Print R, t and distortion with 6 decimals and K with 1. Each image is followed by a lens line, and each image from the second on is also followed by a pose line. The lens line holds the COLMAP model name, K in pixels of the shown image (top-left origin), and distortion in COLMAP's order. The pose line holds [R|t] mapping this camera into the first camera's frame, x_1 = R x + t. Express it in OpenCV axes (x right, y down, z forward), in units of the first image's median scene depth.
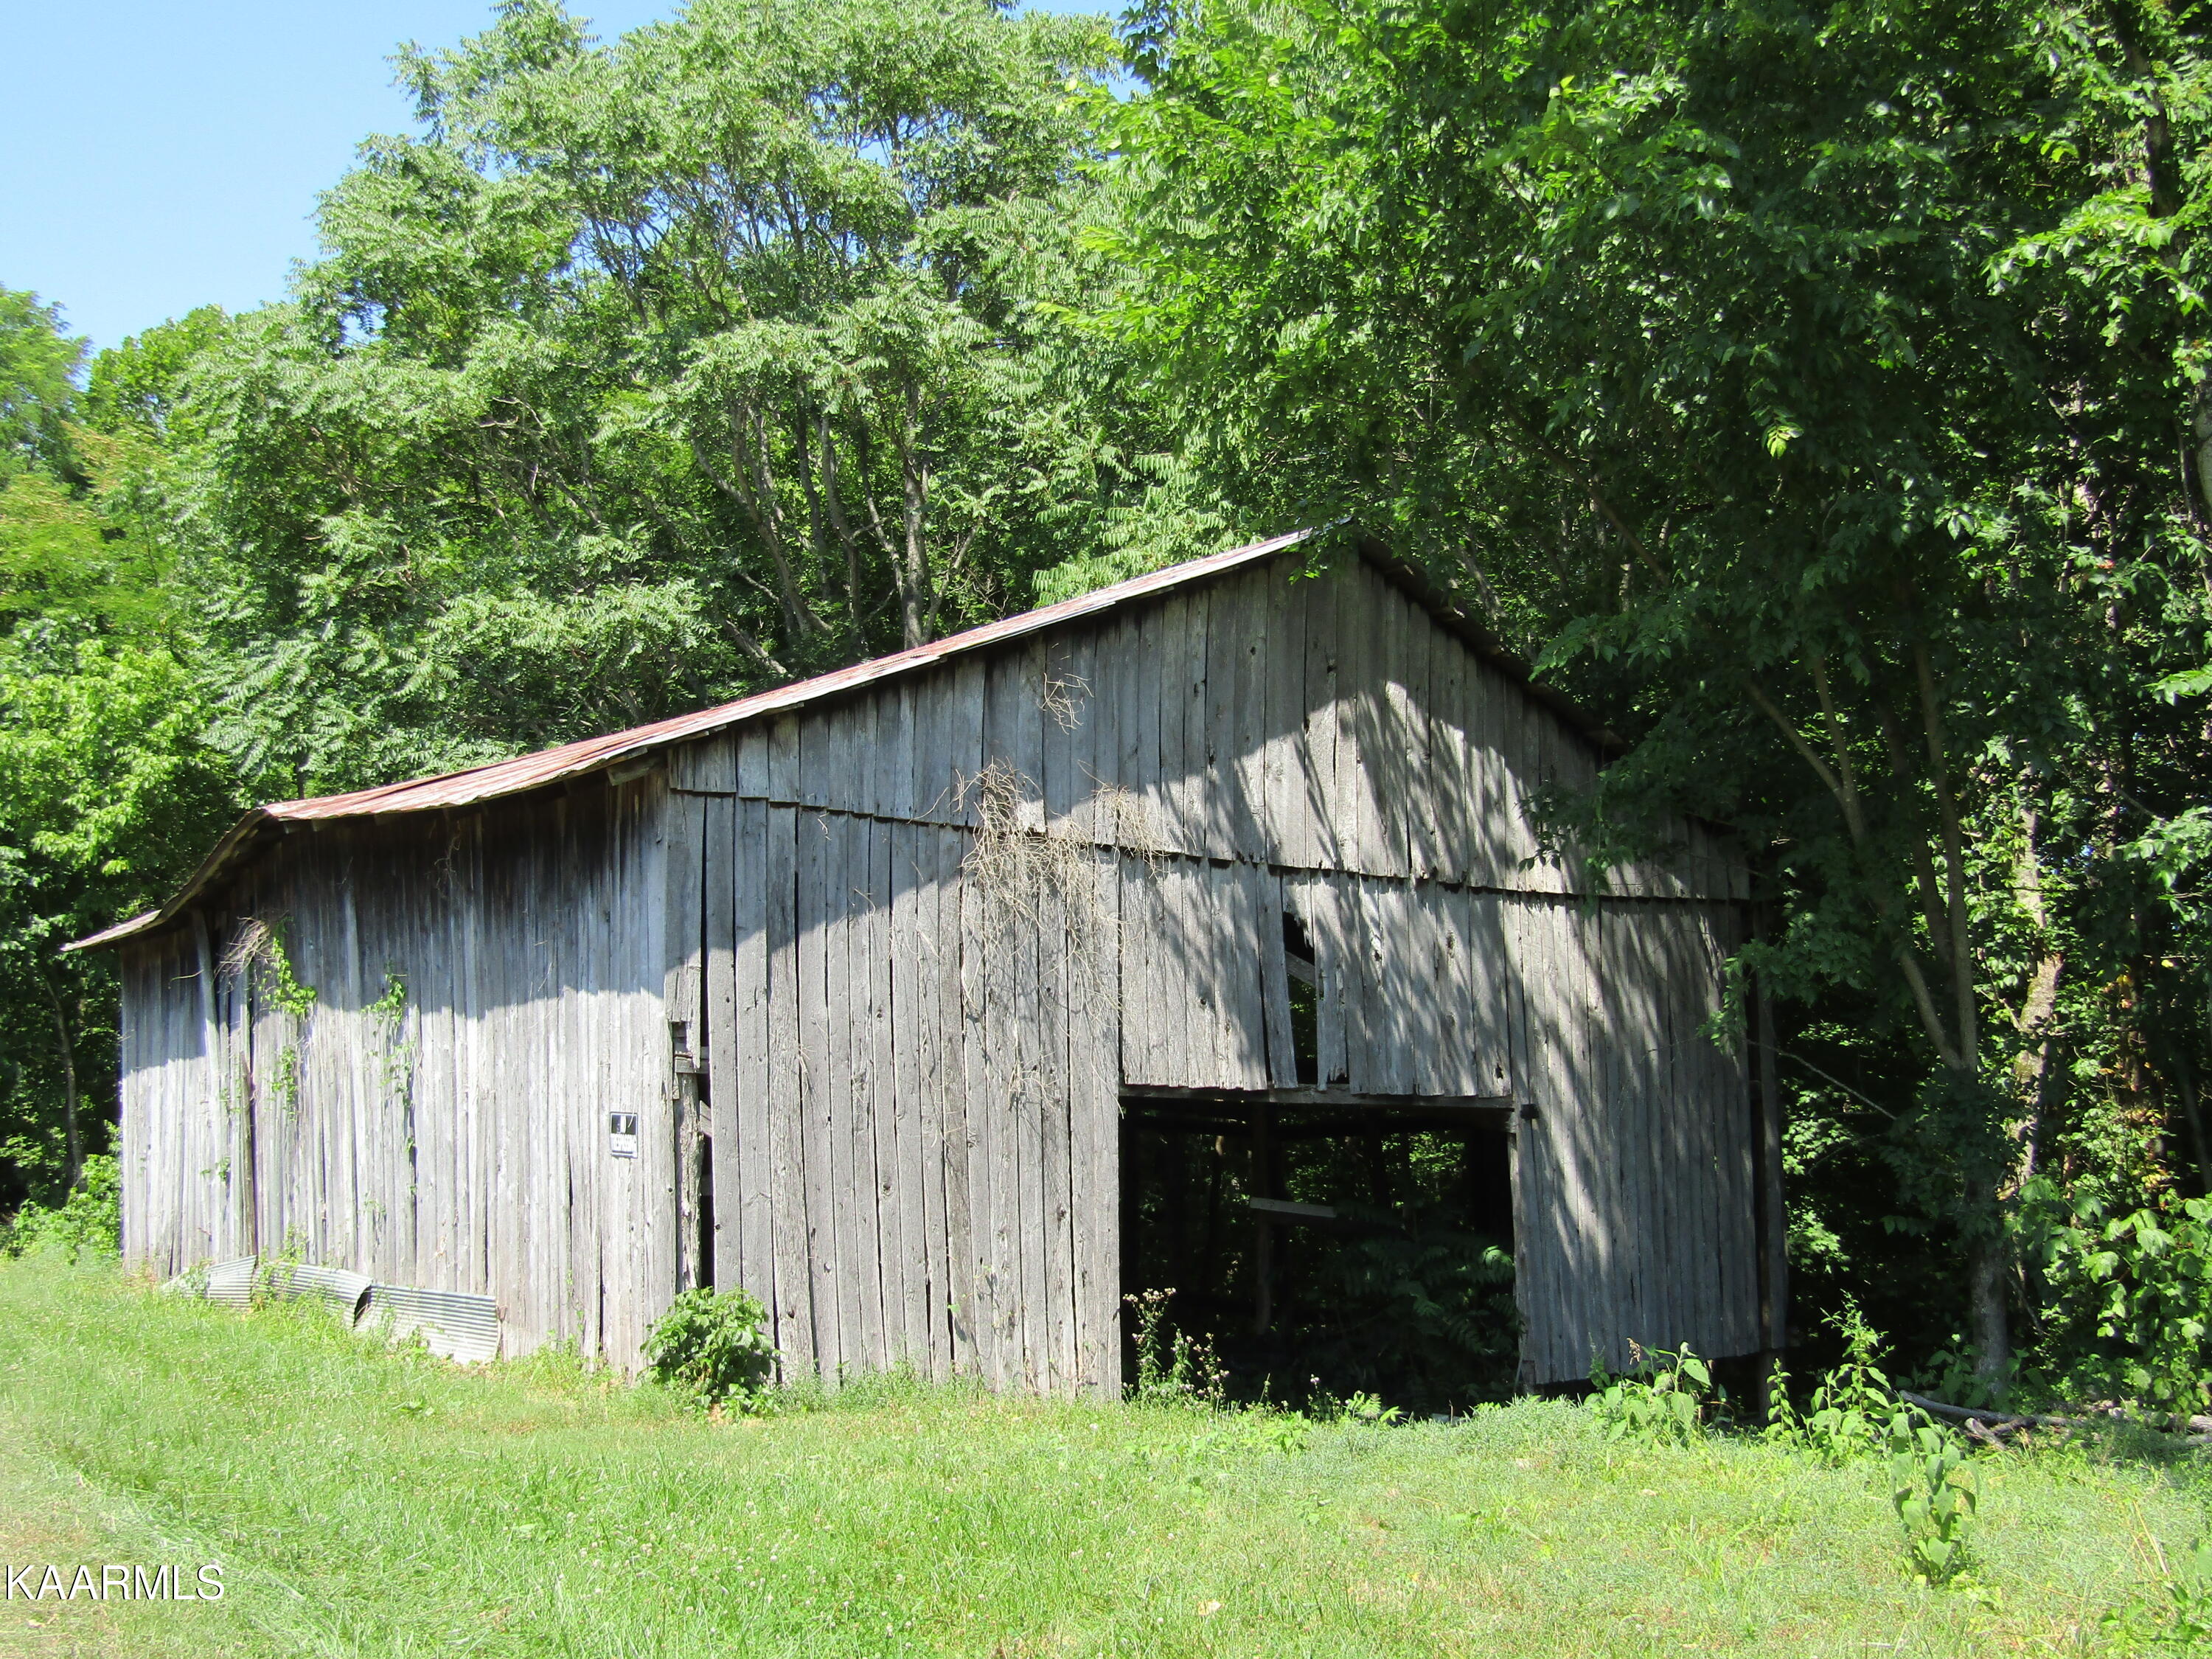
lens RADIAL K [[2322.0, 0, 1106.6], [0, 2322.0, 830.7], [0, 0, 1]] dist [-0.026384, 0.000000]
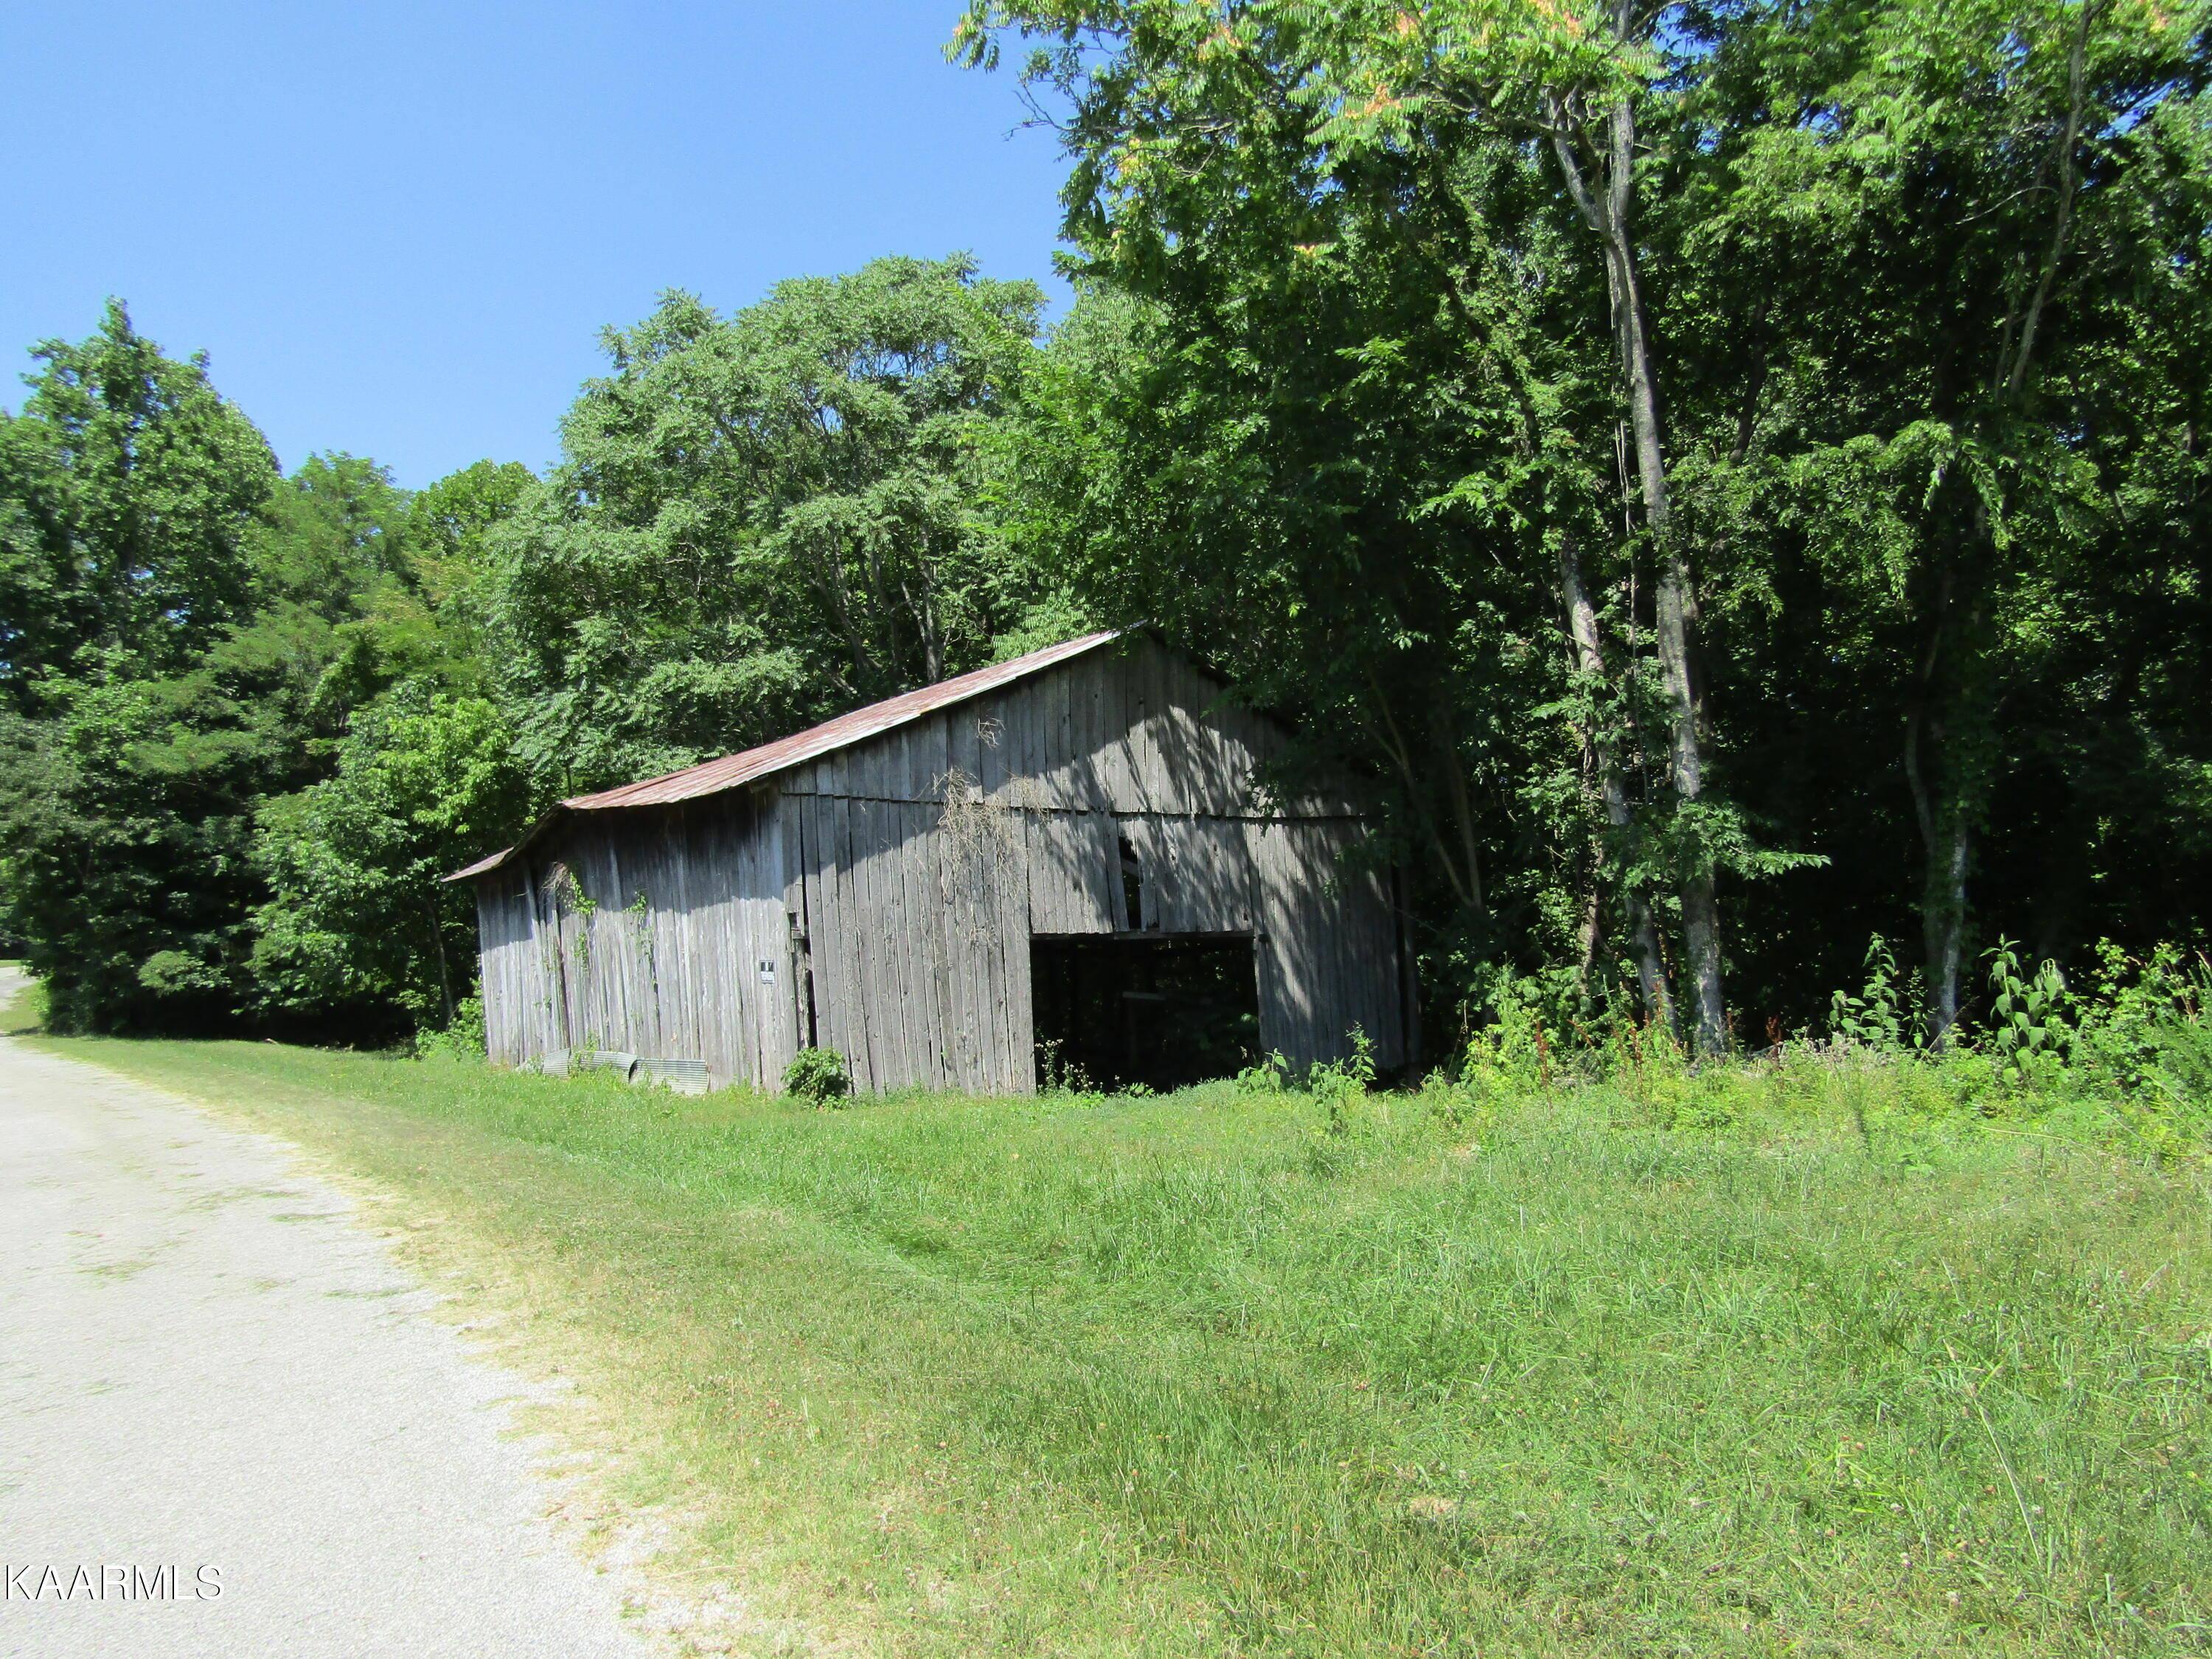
lens RADIAL K [[1619.7, 0, 1106.6], [0, 1619.7, 829.5], [0, 0, 1]] dist [-0.015223, -0.006944]
pose [[0.999014, -0.044341, -0.002392, 0.063010], [0.044406, 0.997740, 0.050429, -0.032632], [0.000150, -0.050486, 0.998725, -0.259909]]
